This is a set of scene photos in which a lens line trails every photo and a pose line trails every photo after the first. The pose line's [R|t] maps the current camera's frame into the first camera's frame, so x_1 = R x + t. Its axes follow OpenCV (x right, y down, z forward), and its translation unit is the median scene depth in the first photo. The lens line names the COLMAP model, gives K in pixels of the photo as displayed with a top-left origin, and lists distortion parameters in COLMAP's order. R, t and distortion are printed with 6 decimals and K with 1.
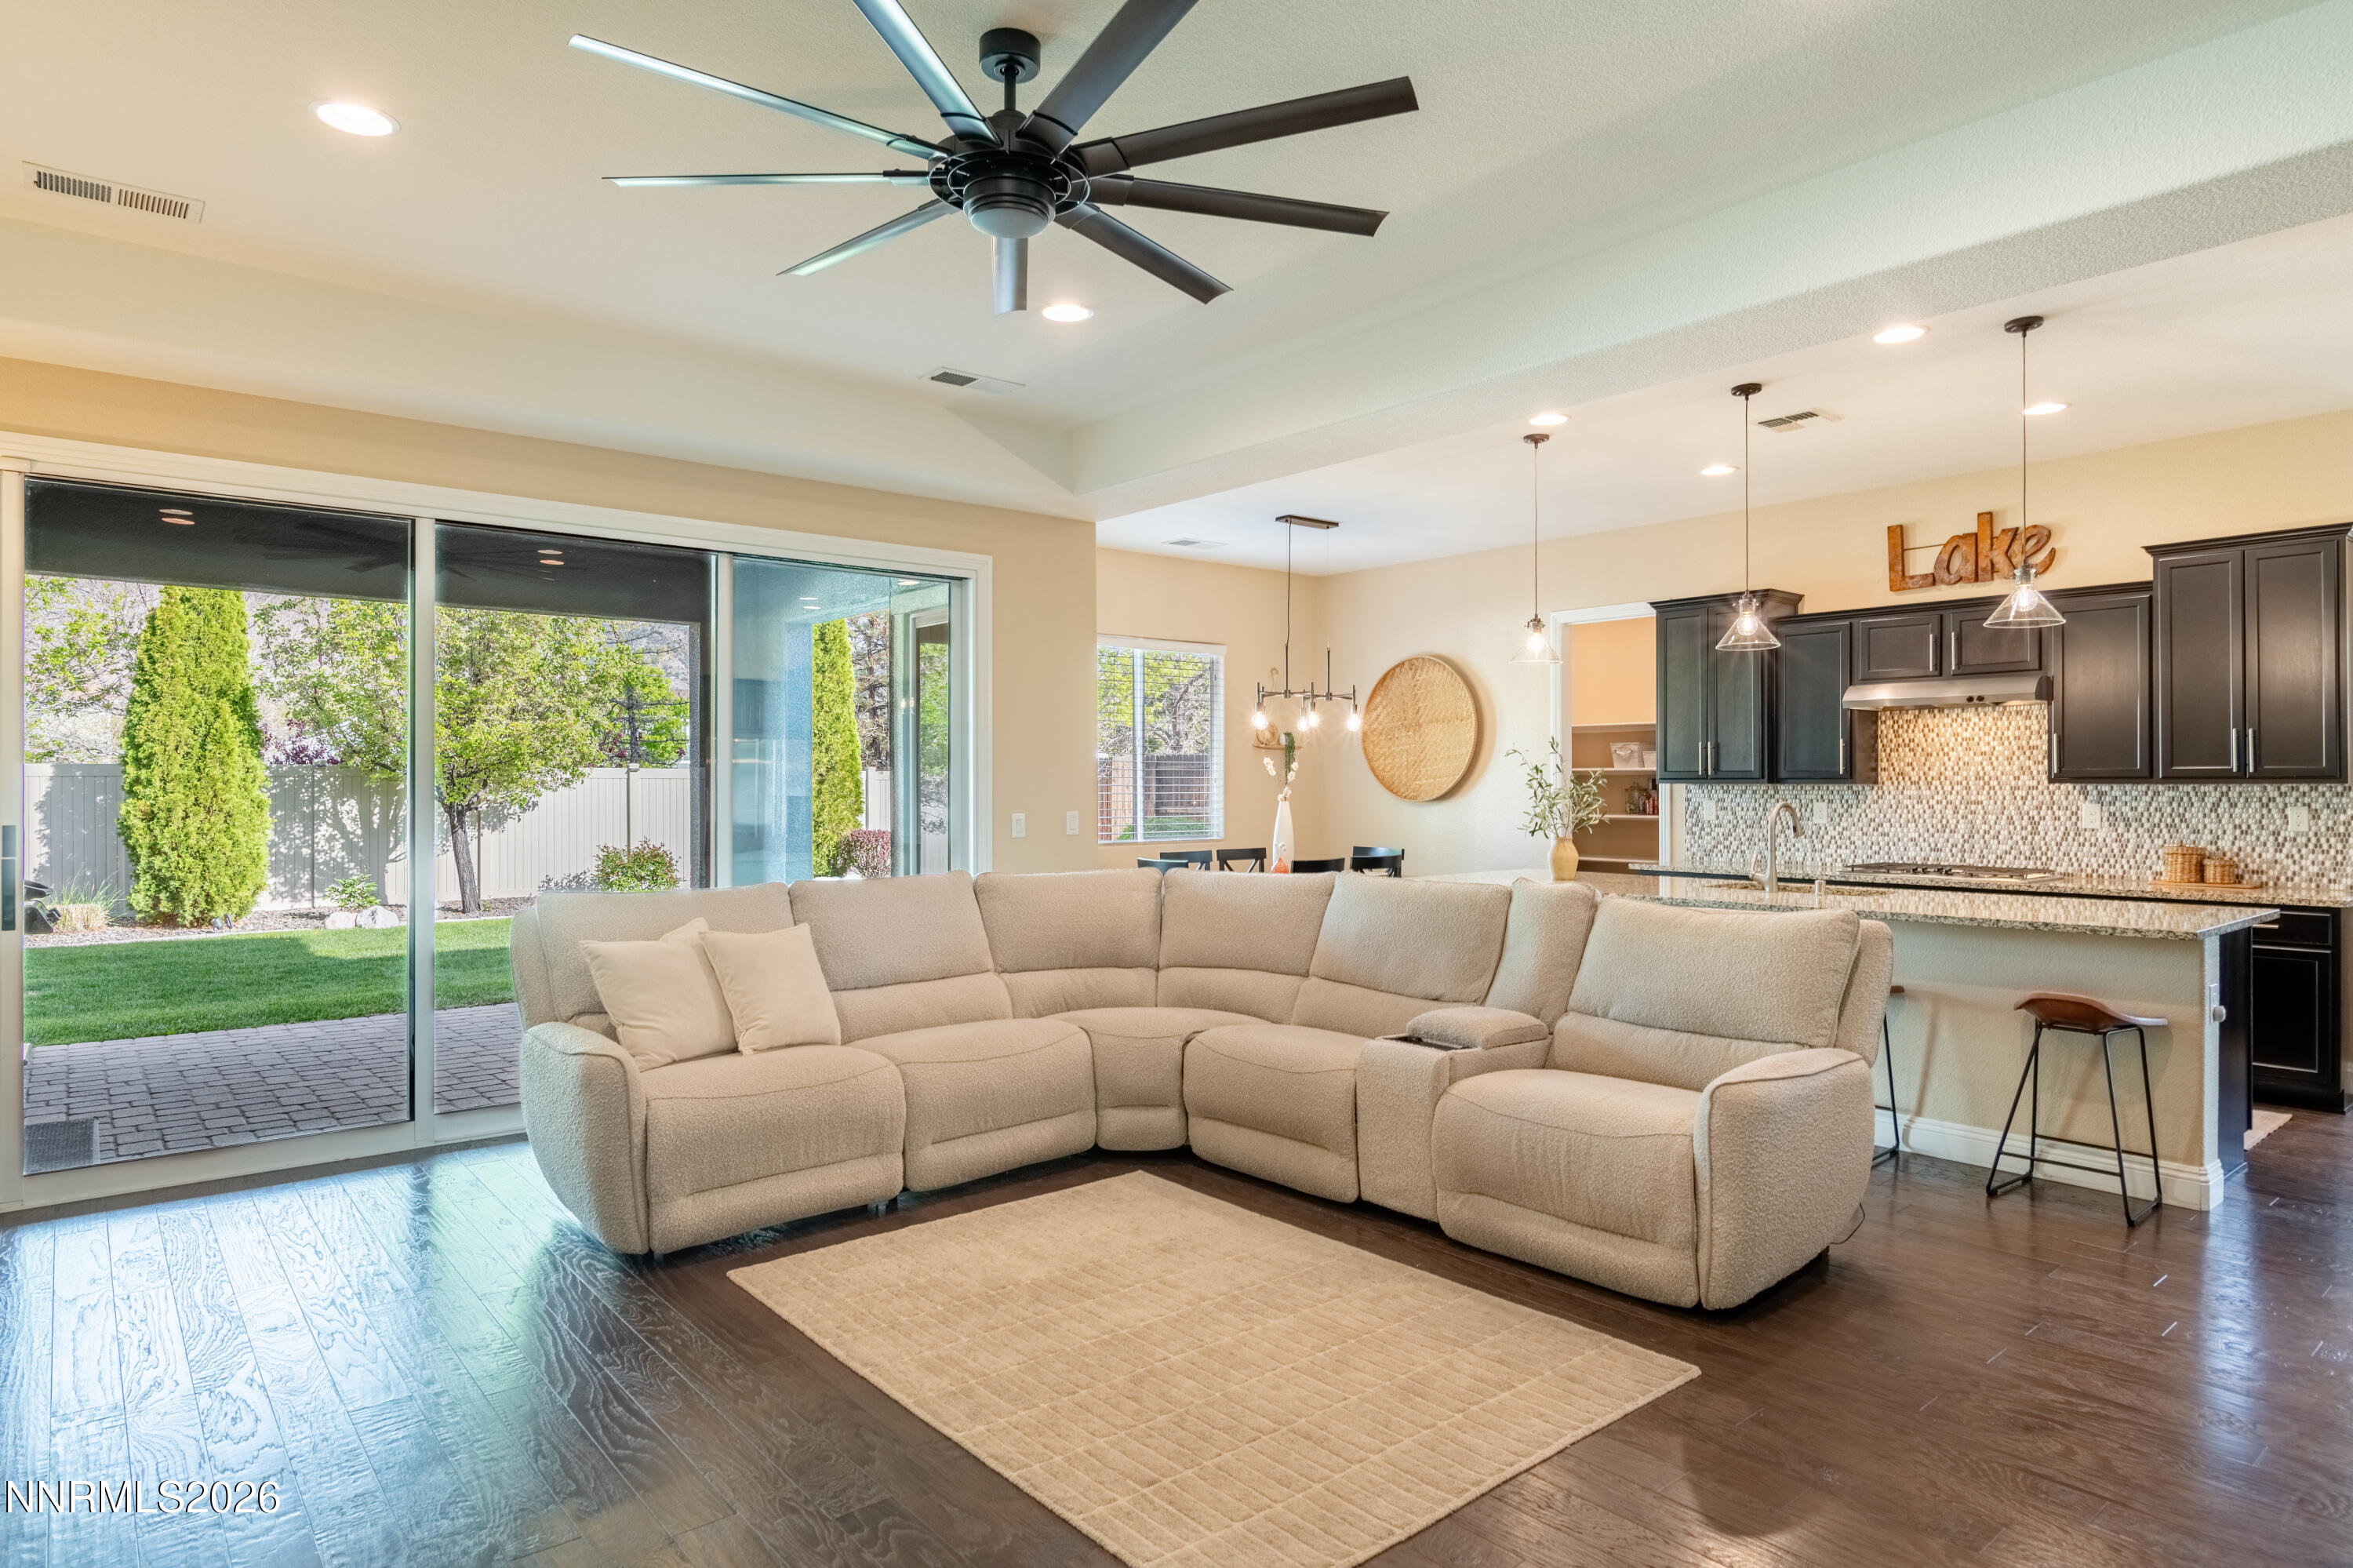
lens RADIAL K [[1342.1, 0, 1173.5], [0, 1342.1, 780.7], [0, 0, 1]] dist [-0.012476, 0.004530]
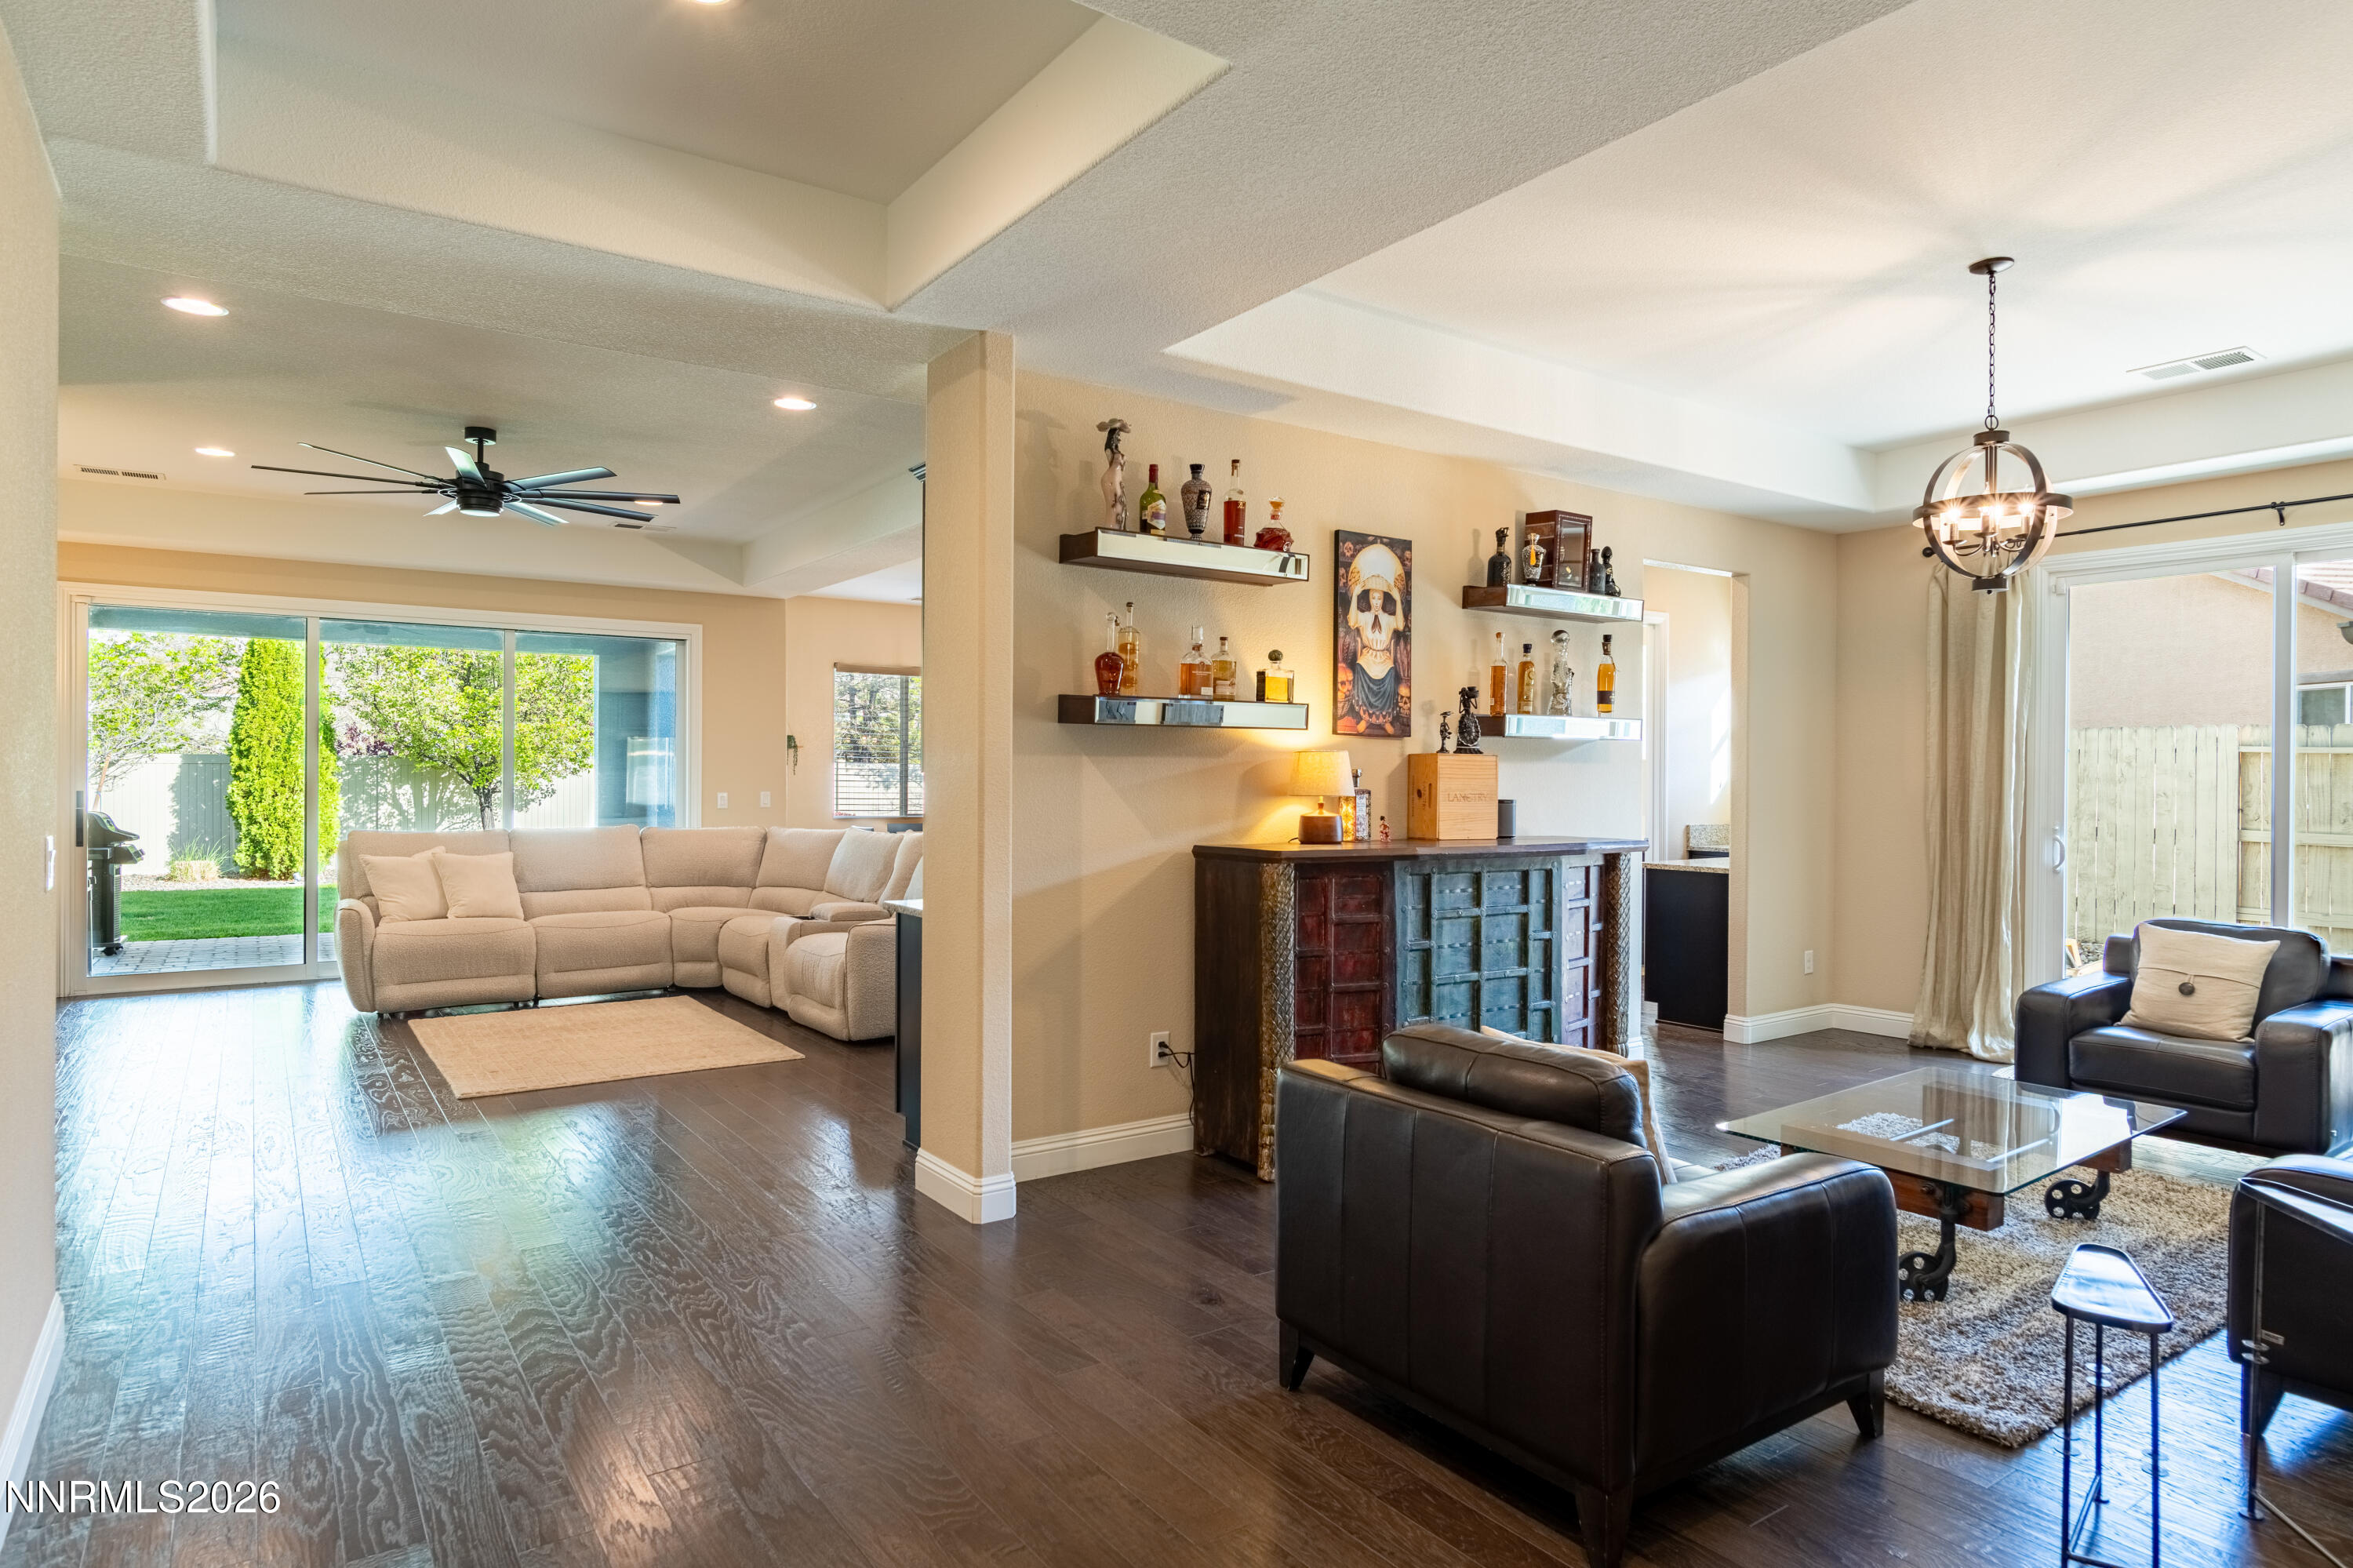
lens RADIAL K [[1342.1, 0, 1182.9], [0, 1342.1, 782.1], [0, 0, 1]] dist [-0.012476, 0.004530]
pose [[0.996293, 0.008360, -0.085614, 0.612038], [-0.007905, 0.999953, 0.005649, -0.000839], [0.085657, -0.004951, 0.996312, -0.540097]]
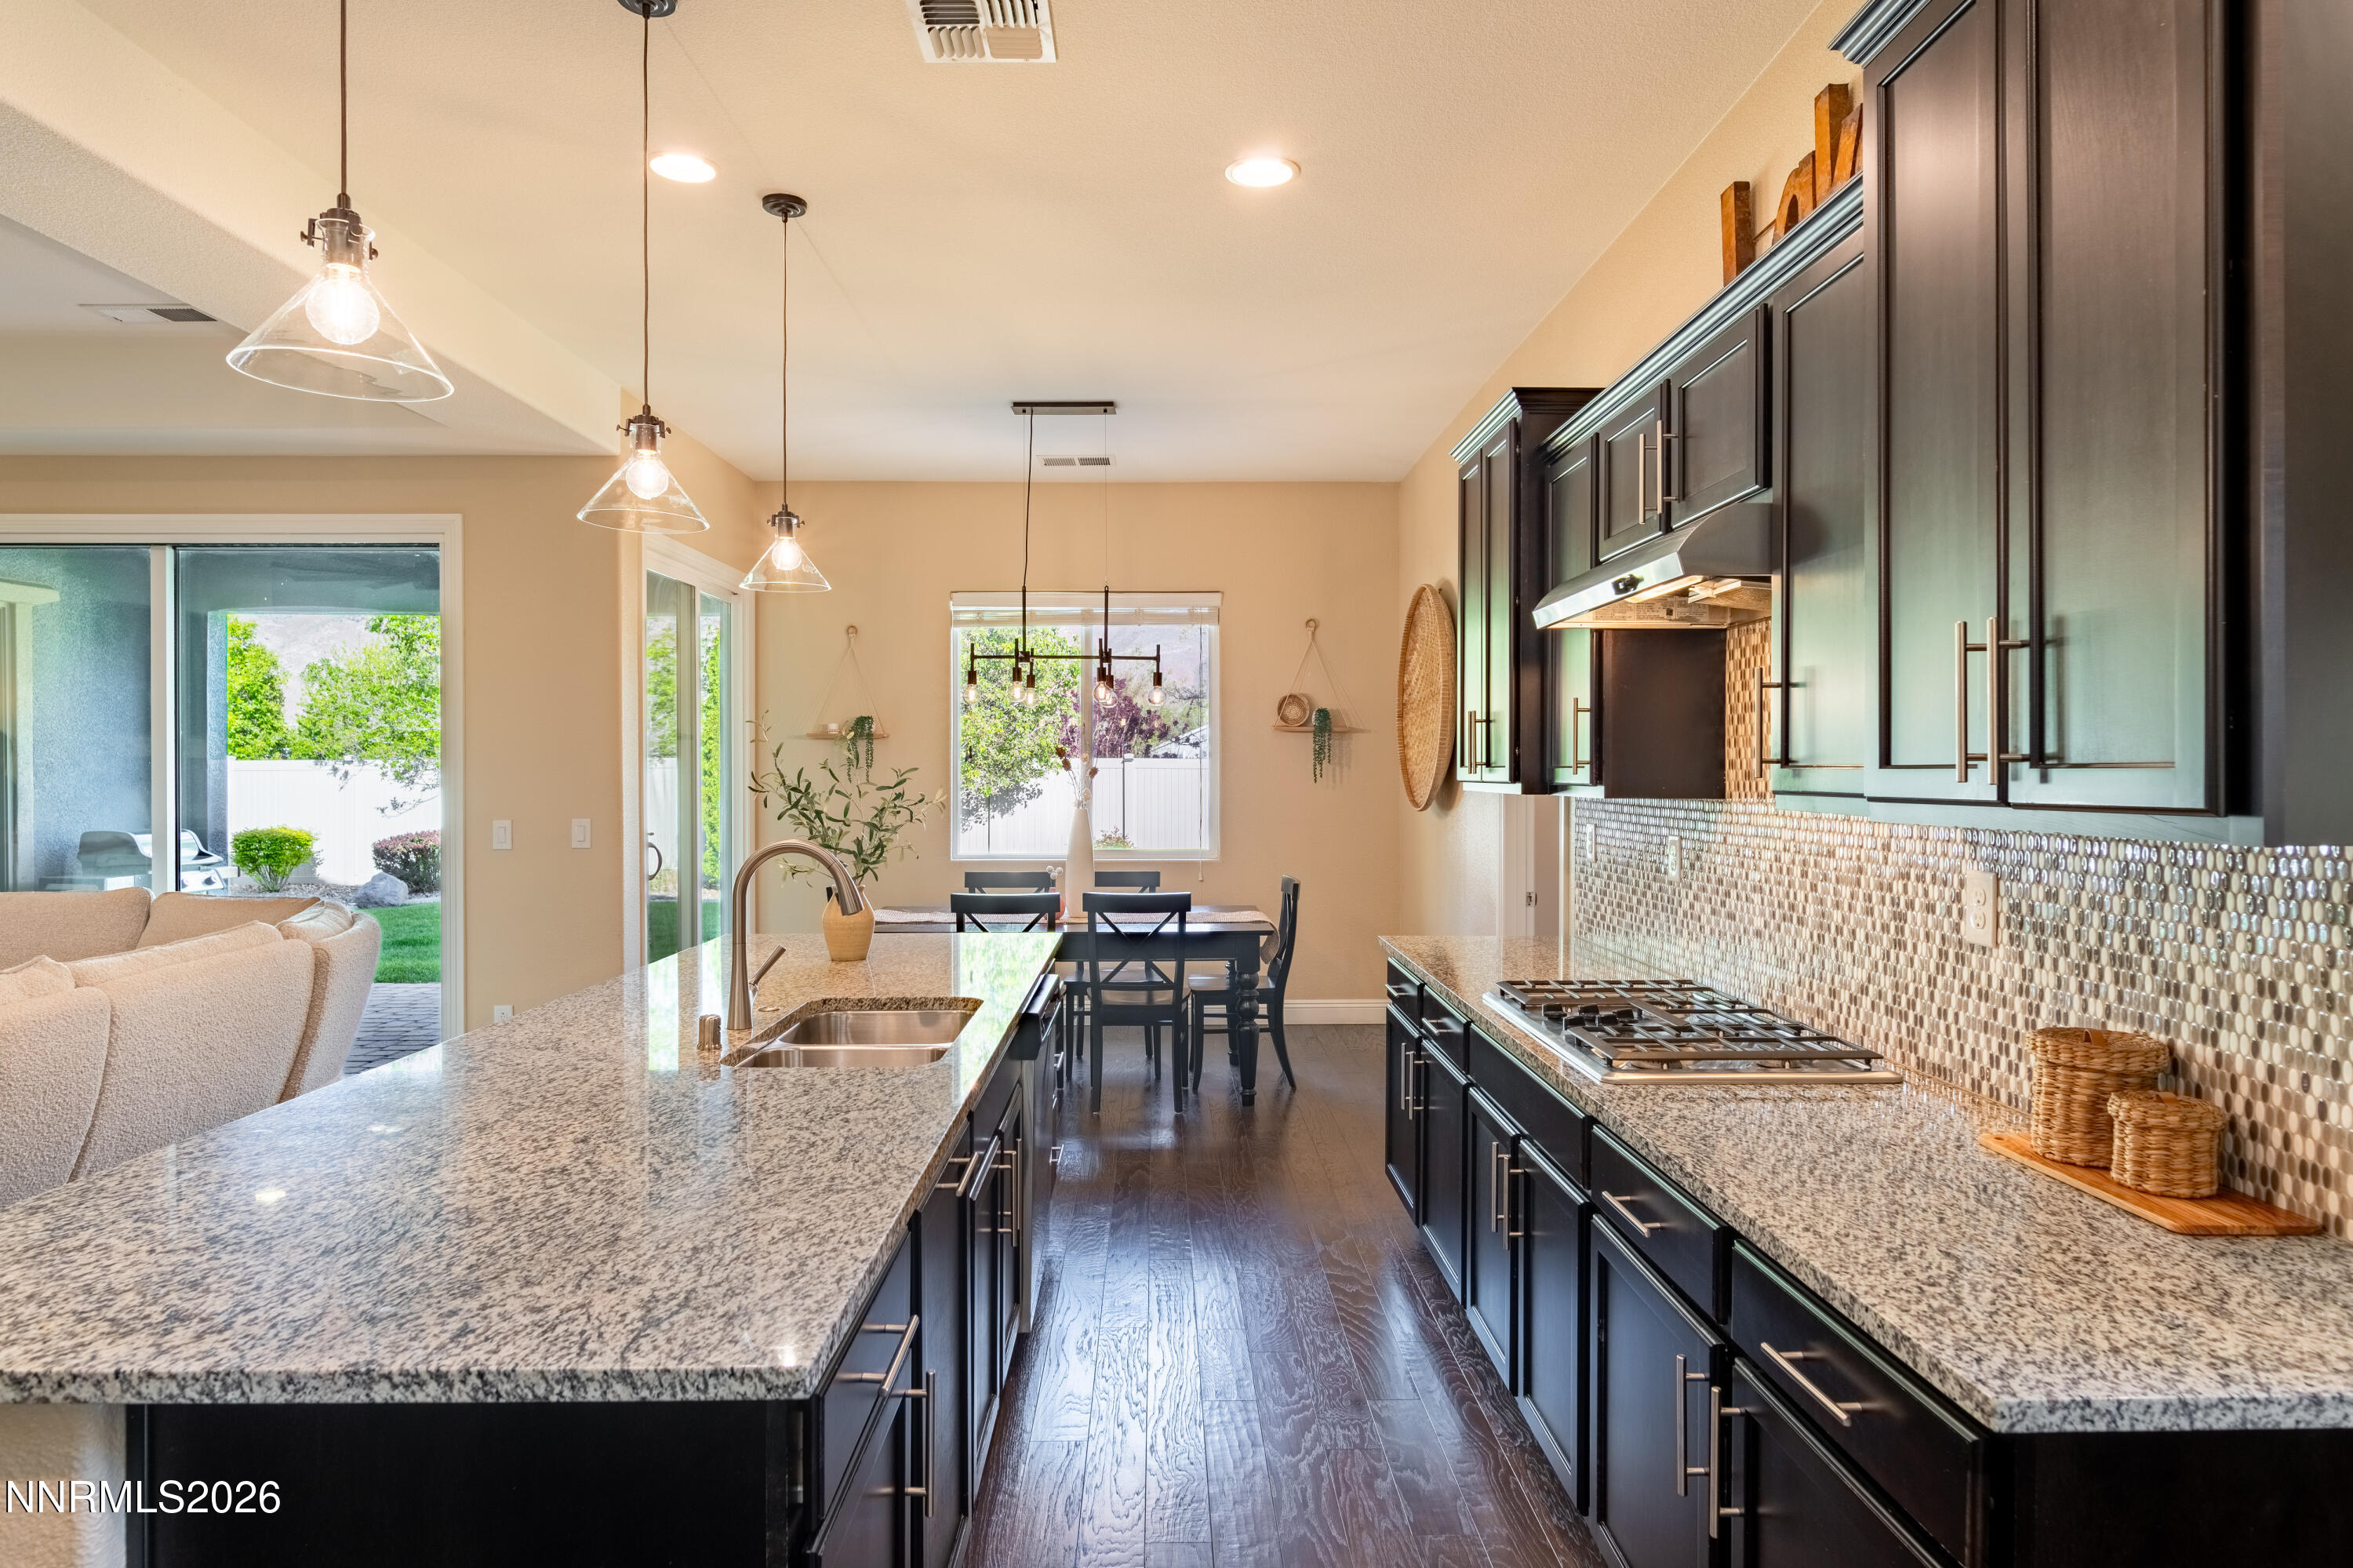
lens RADIAL K [[1342.1, 0, 1180.2], [0, 1342.1, 823.1], [0, 0, 1]] dist [-0.012476, 0.004530]
pose [[0.778241, 0.026104, -0.627422, 0.832123], [0.000422, 0.999114, 0.042091, -0.010029], [0.627965, -0.033022, 0.777541, 0.691103]]
